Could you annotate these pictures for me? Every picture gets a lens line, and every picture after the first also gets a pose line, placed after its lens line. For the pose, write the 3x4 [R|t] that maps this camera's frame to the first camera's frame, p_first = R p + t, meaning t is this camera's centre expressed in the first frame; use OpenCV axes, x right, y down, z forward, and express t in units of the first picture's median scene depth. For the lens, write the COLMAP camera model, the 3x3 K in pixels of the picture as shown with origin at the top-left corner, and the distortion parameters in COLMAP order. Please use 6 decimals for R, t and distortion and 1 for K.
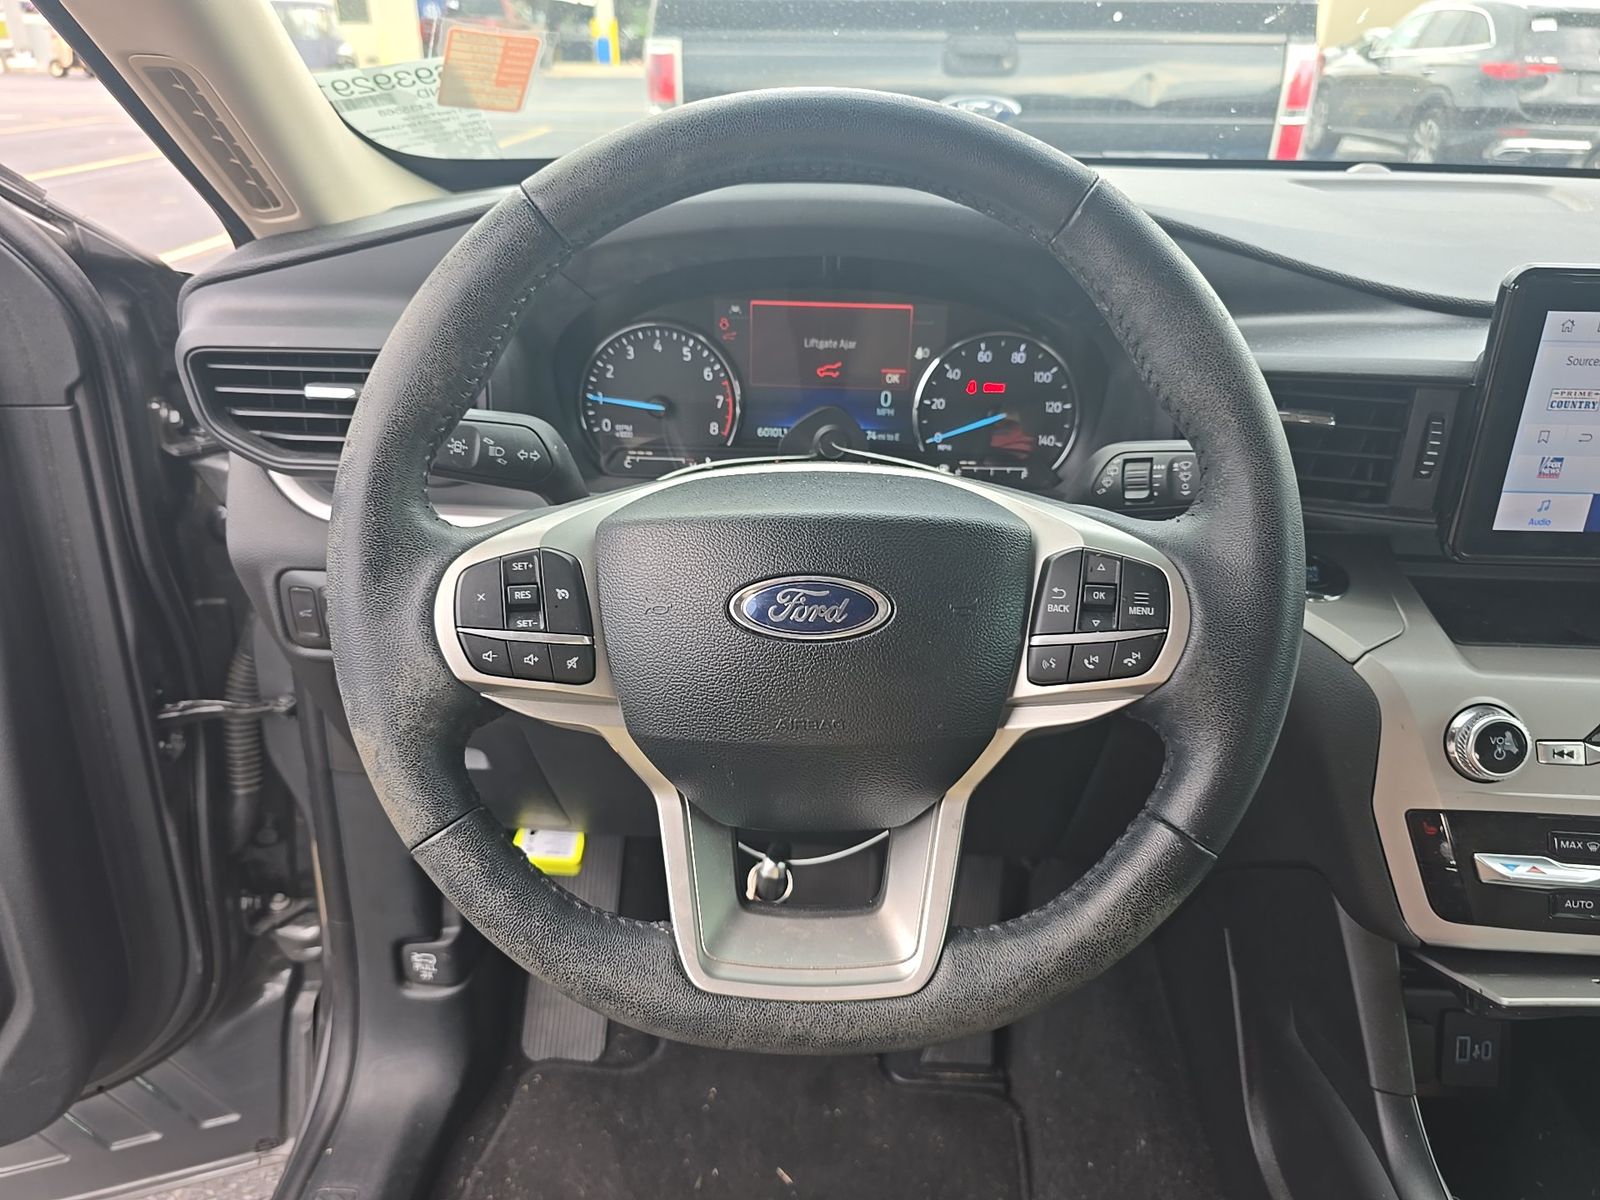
lens RADIAL K [[1082.0, 0, 801.3], [0, 1082.0, 643.0], [0, 0, 1]] dist [0.005255, -0.004279]
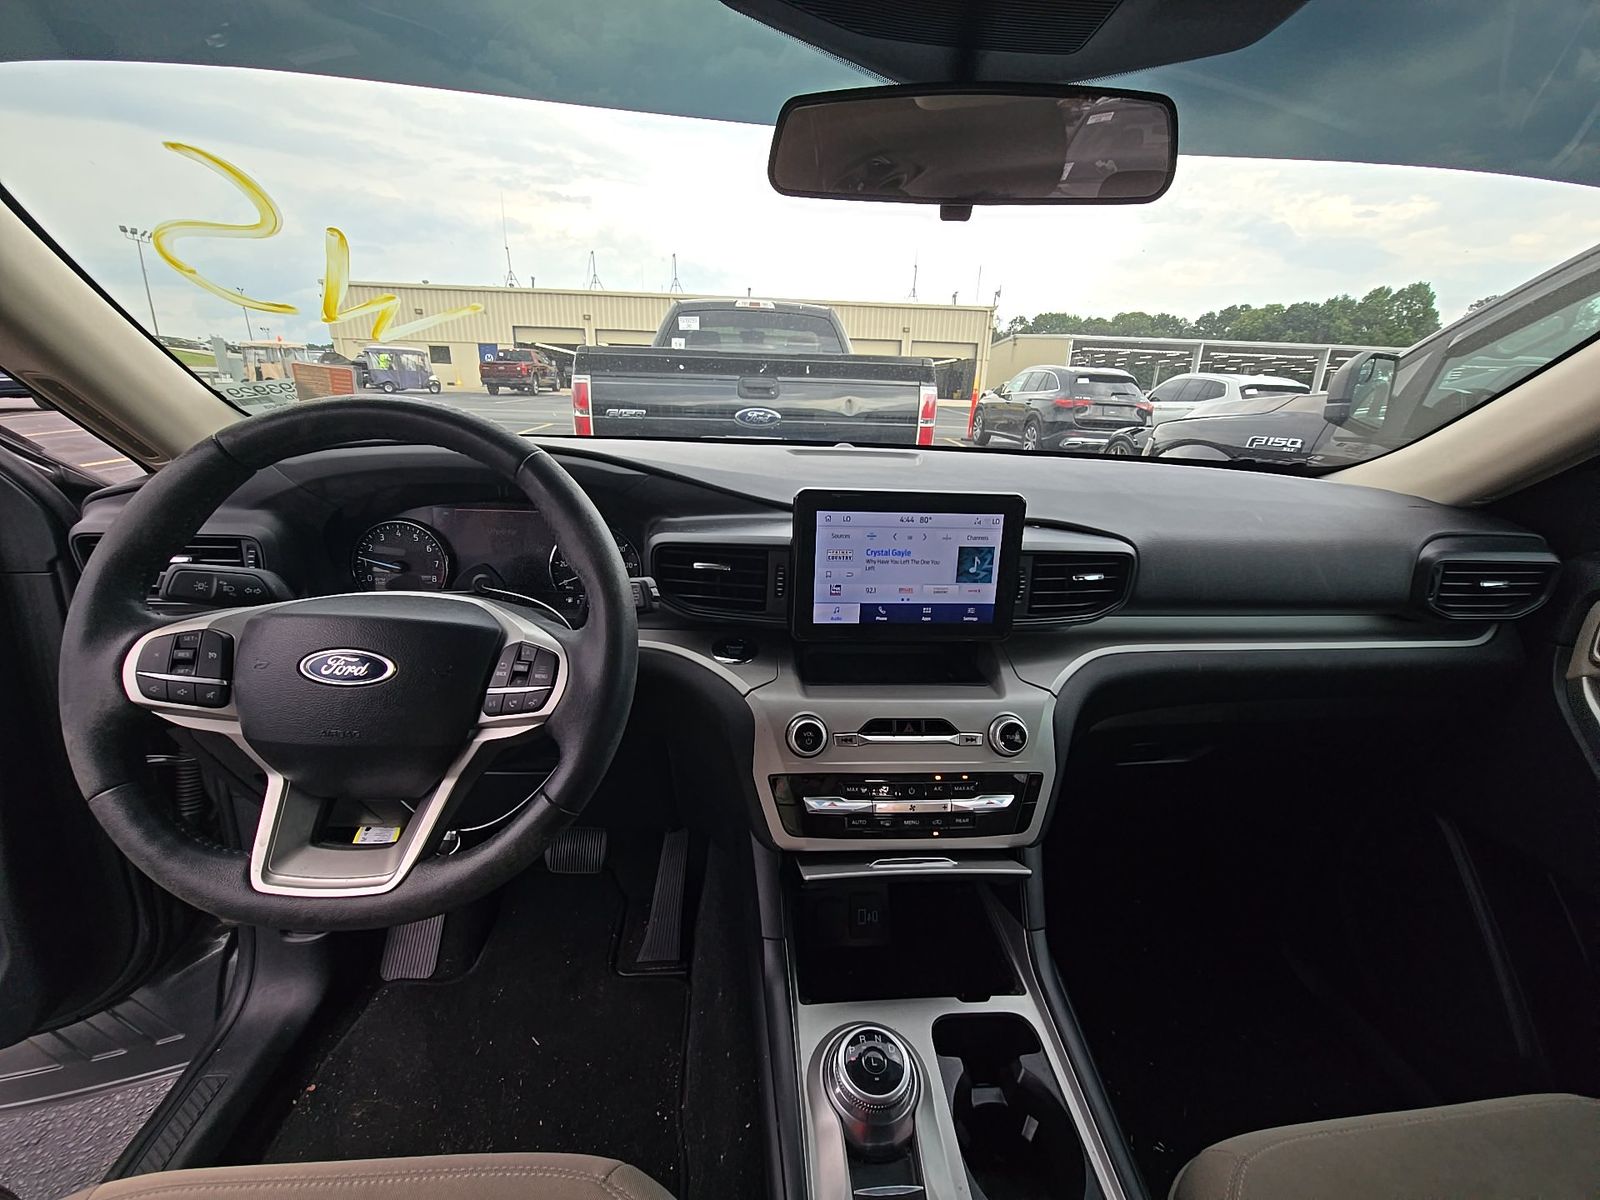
lens RADIAL K [[647.9, 0, 797.3], [0, 647.9, 636.8], [0, 0, 1]] dist [-0.001170, -0.000275]
pose [[0.993015, -0.021608, 0.115995, 0.385510], [0.036555, 0.991059, -0.128318, 0.051459], [-0.112185, 0.131662, 0.984926, -0.090859]]
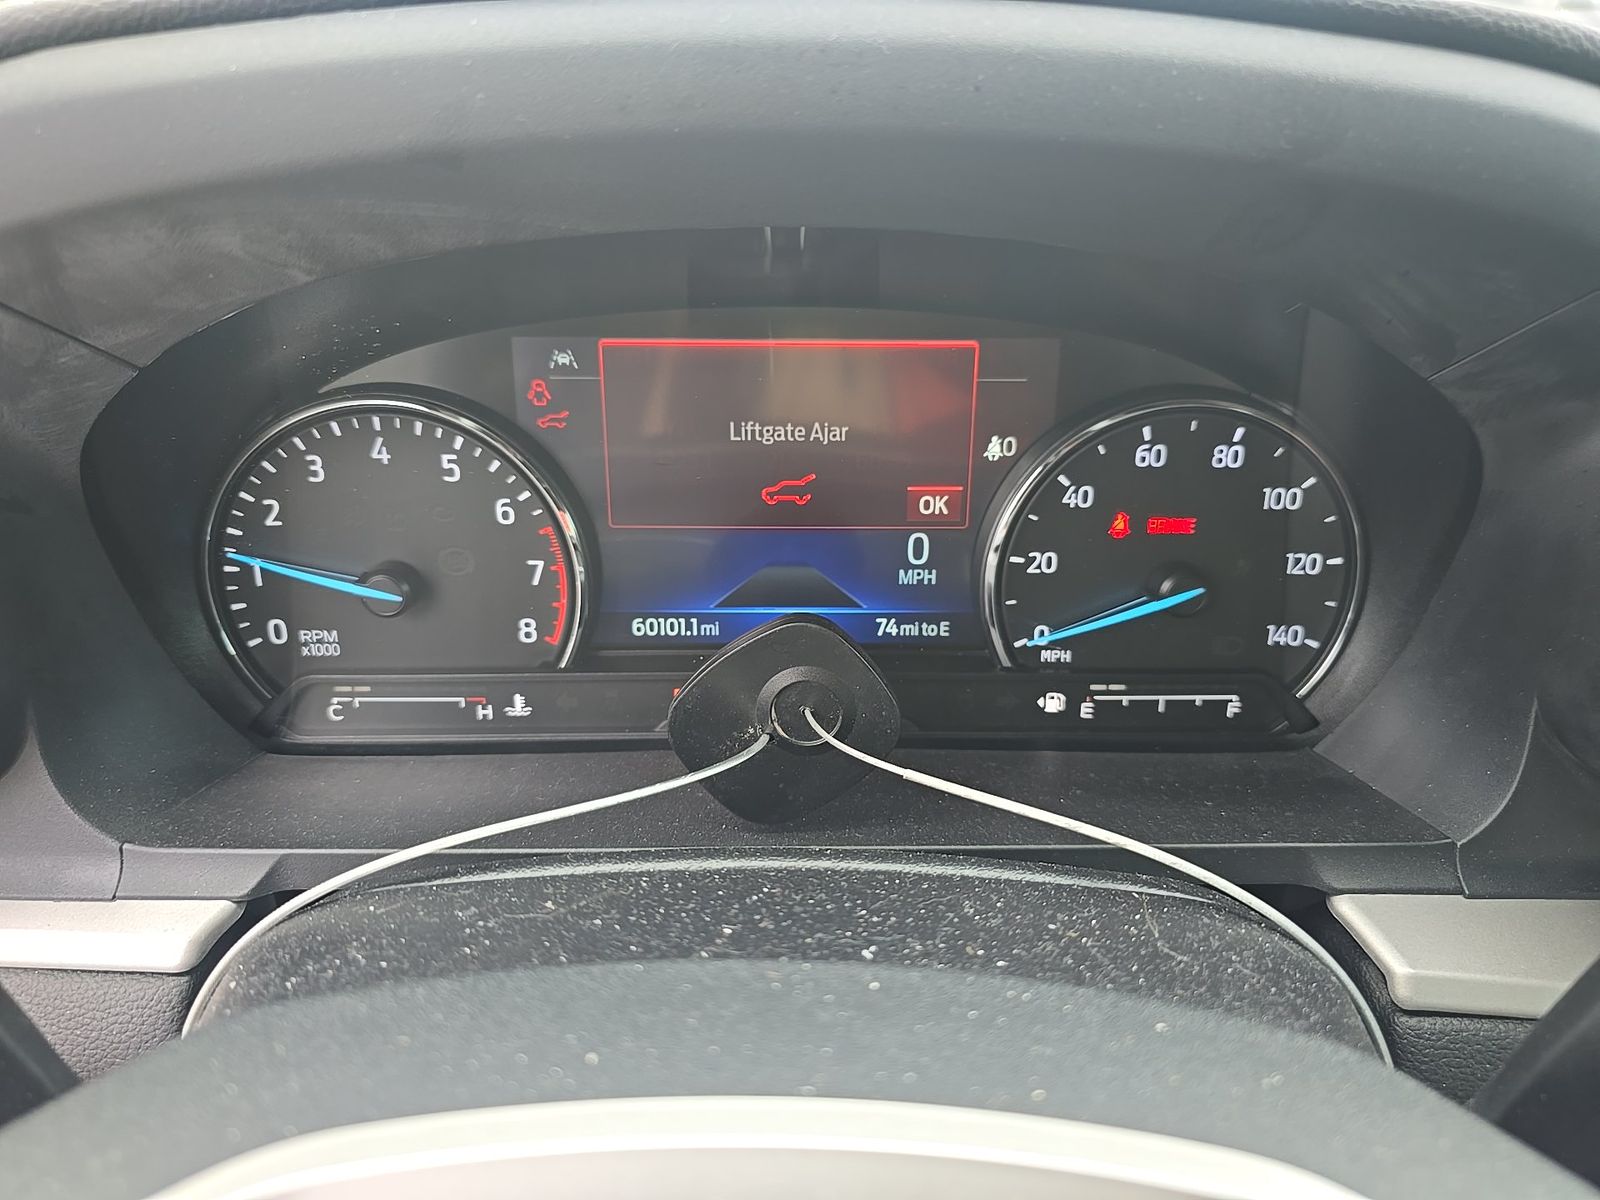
lens RADIAL K [[1062.0, 0, 800.0], [0, 1062.0, 600.0], [0, 0, 1]] dist [-0.020375, -0.000334]
pose [[0.998011, -0.038204, 0.050153, 0.007623], [0.038977, 0.999135, -0.014520, -0.203258], [-0.049555, 0.016446, 0.998636, 0.578487]]
